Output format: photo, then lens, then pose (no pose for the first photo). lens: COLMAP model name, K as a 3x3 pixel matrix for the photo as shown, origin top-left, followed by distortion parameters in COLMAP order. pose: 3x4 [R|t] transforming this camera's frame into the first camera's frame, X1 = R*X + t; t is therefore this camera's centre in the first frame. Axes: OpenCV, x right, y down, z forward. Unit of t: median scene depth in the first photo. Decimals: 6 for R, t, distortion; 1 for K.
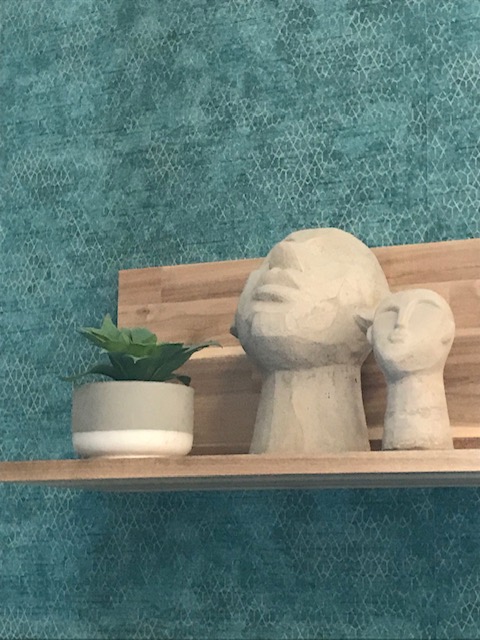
lens RADIAL K [[1352.0, 0, 241.0], [0, 1352.0, 317.8], [0, 0, 1]] dist [0.214499, 0.000000]
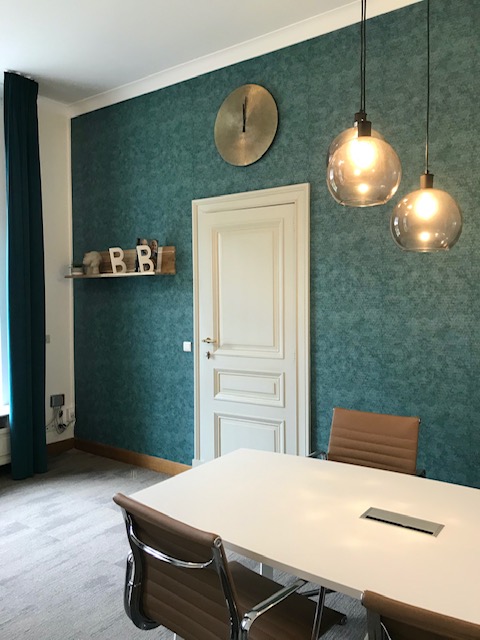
lens RADIAL K [[528.2, 0, 240.6], [0, 528.2, 316.8], [0, 0, 1]] dist [0.013875, -0.019281]
pose [[0.973548, -0.004857, -0.228432, 1.807772], [0.056140, 0.974210, 0.218546, -0.350832], [0.221479, -0.225589, 0.948713, -2.284186]]
